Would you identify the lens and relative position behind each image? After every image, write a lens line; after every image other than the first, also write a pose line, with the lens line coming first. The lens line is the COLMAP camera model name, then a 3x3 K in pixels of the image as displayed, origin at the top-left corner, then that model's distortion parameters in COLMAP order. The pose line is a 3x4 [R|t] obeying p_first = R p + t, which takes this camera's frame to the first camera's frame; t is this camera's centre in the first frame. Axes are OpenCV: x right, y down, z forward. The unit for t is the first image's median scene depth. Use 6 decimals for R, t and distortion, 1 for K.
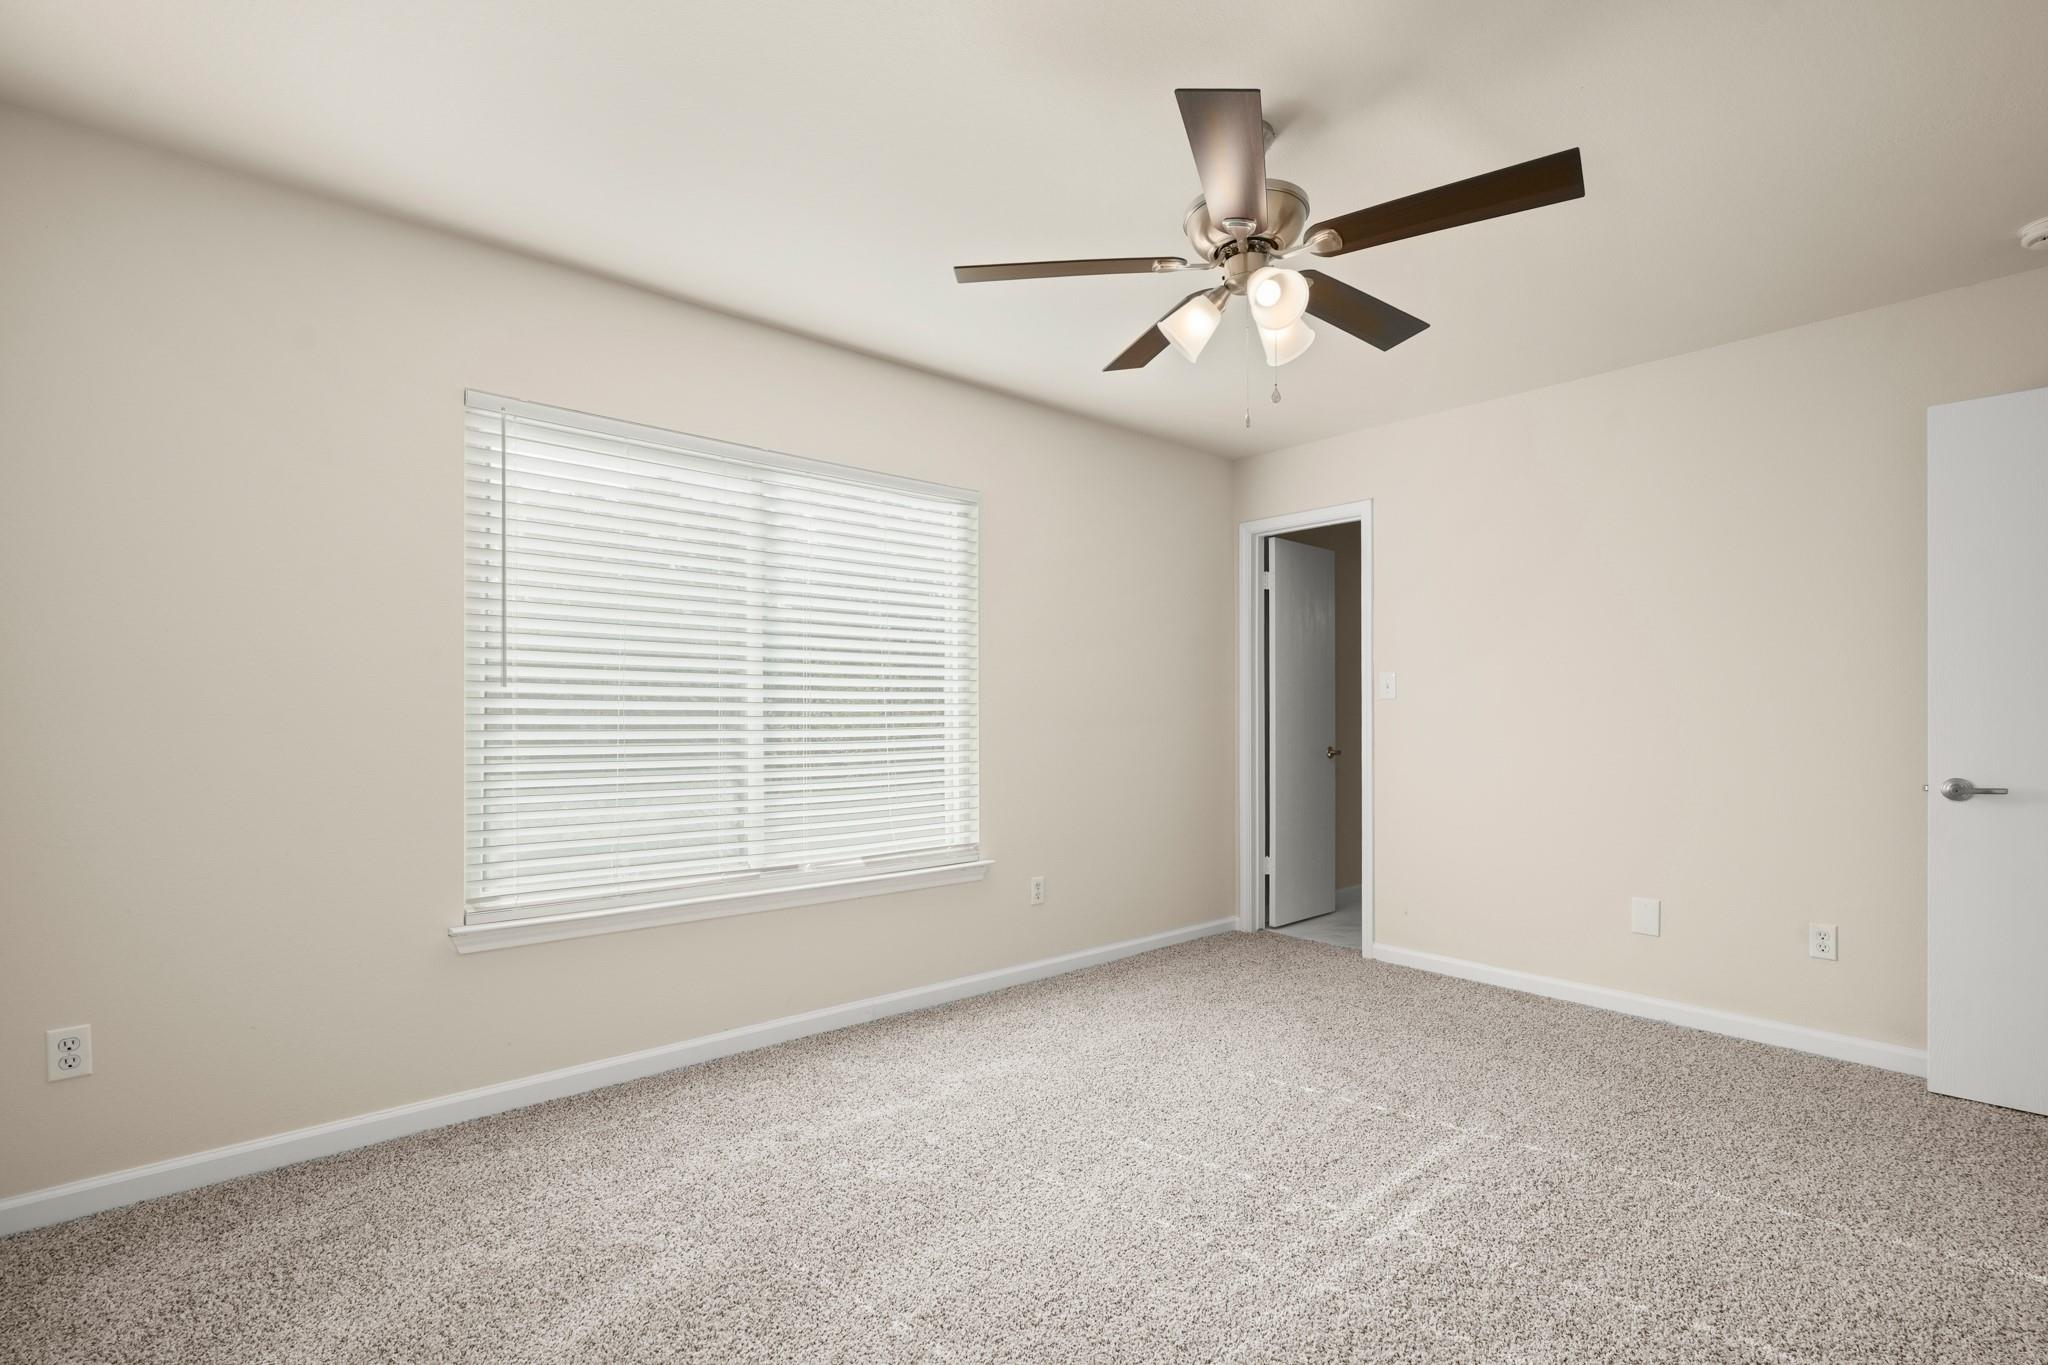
lens RADIAL K [[951.4, 0, 1024.8], [0, 951.4, 721.4], [0, 0, 1]] dist [-0.003970, -0.000382]
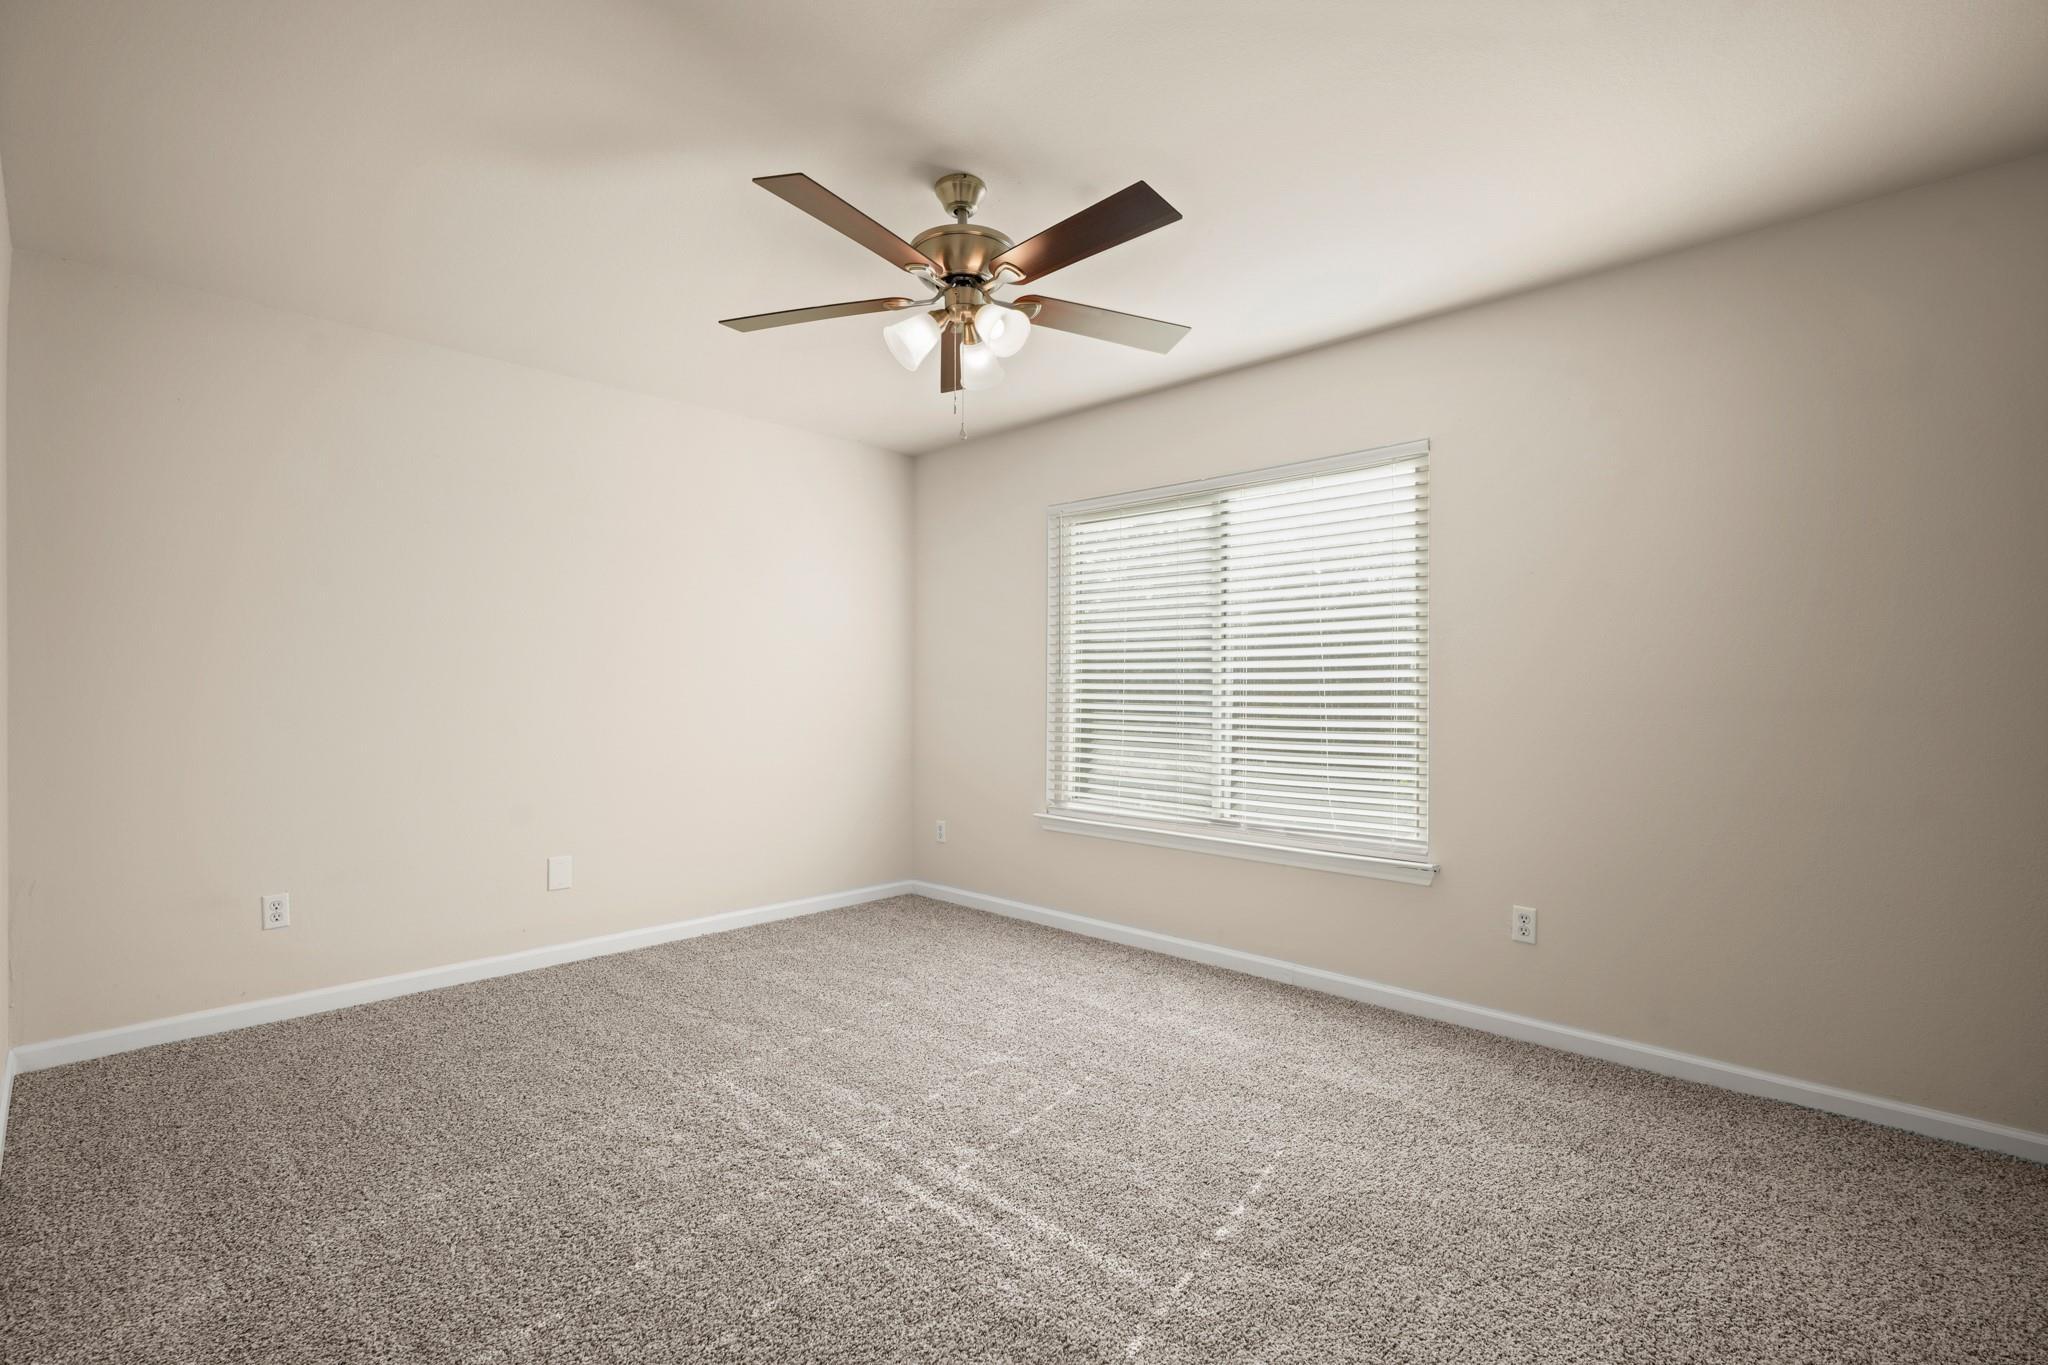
lens RADIAL K [[933.5, 0, 1023.6], [0, 933.5, 690.7], [0, 0, 1]] dist [-0.004362, 0.000091]
pose [[0.073170, -0.005498, -0.997304, 0.905817], [-0.014405, 0.999875, -0.006569, 0.000199], [0.997215, 0.014847, 0.073082, 0.666129]]
